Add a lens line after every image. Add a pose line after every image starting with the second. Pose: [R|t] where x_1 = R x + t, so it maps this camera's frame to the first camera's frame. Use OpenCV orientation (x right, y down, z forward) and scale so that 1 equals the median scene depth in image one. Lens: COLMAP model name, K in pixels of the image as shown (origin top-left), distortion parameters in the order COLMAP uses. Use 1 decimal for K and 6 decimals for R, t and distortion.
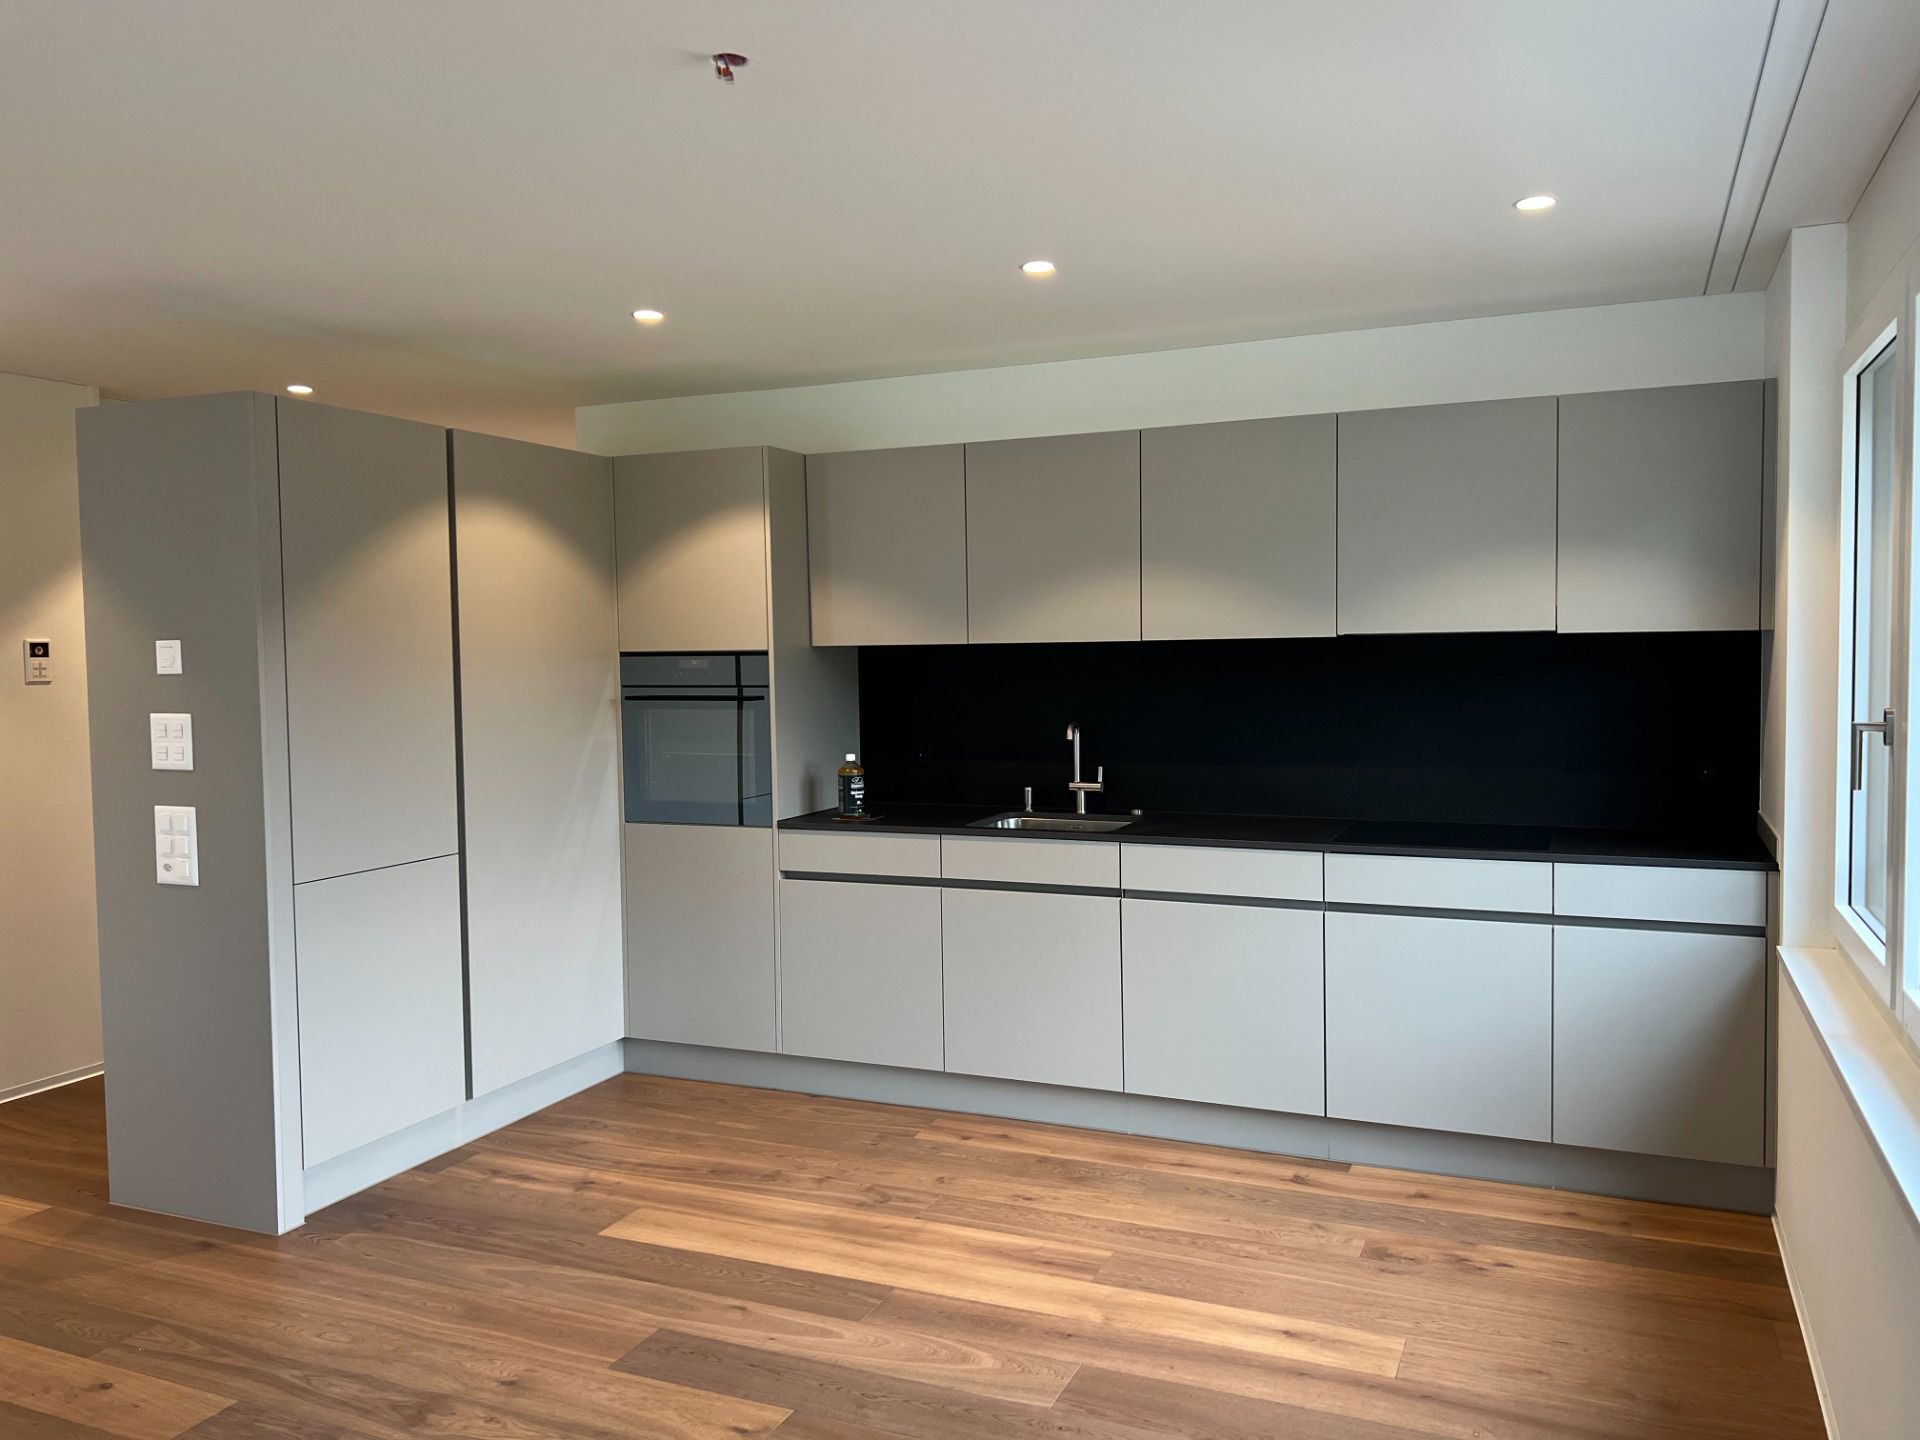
lens RADIAL K [[1456.2, 0, 967.6], [0, 1456.2, 712.3], [0, 0, 1]] dist [0.027124, -0.043212]
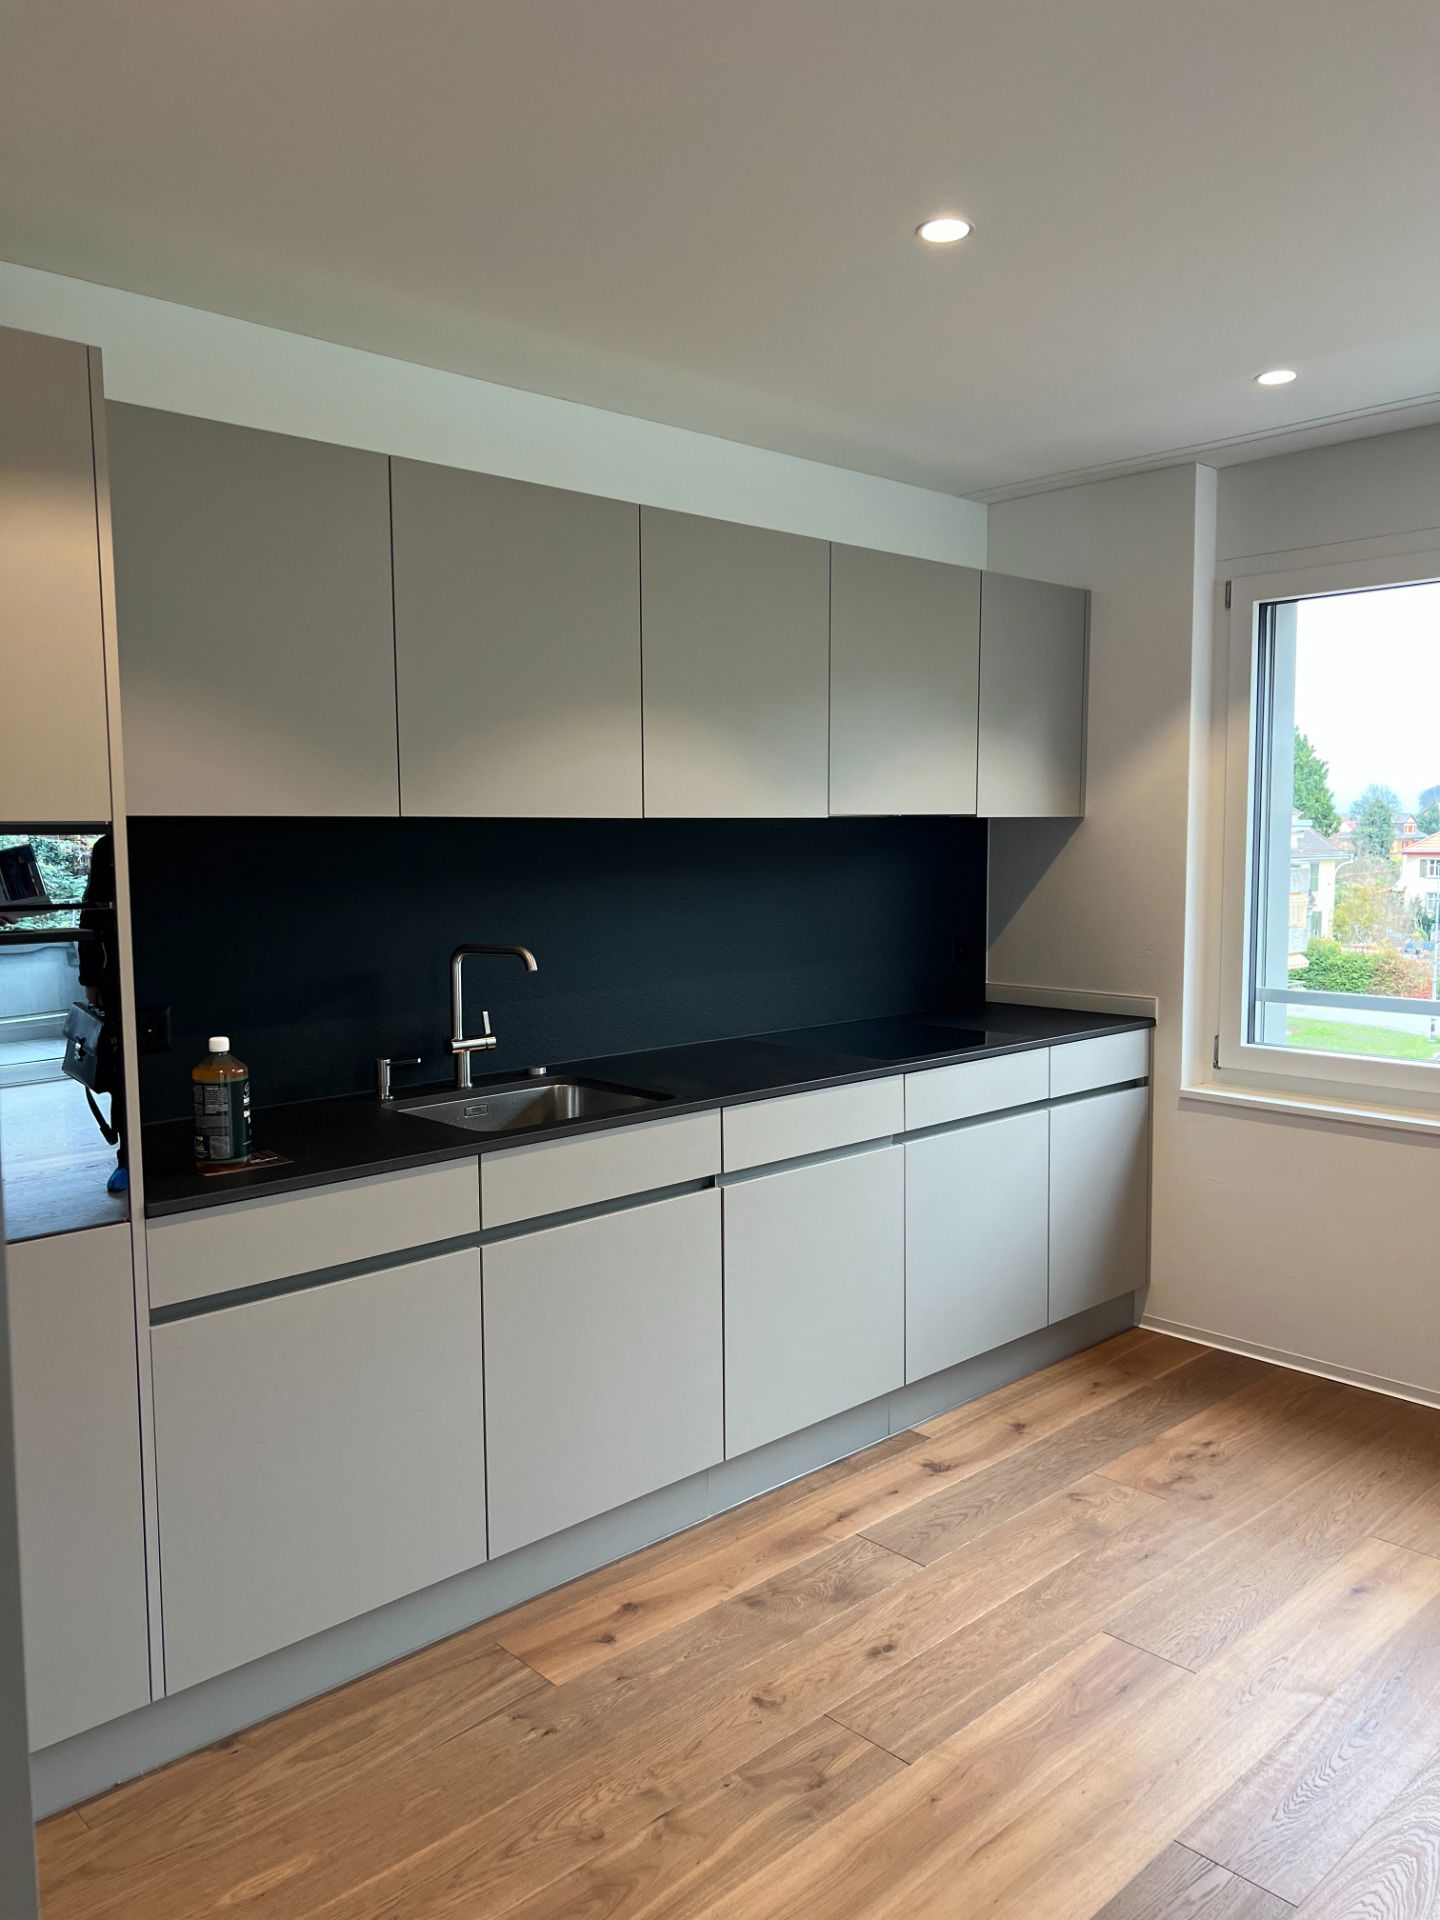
lens RADIAL K [[1456.2, 0, 720.4], [0, 1456.2, 971.9], [0, 0, 1]] dist [0.027124, -0.043212]
pose [[0.375114, -0.077647, 0.923721, -0.545712], [0.039790, 0.996916, 0.067641, -0.023423], [-0.926124, 0.011381, 0.377047, 0.761028]]
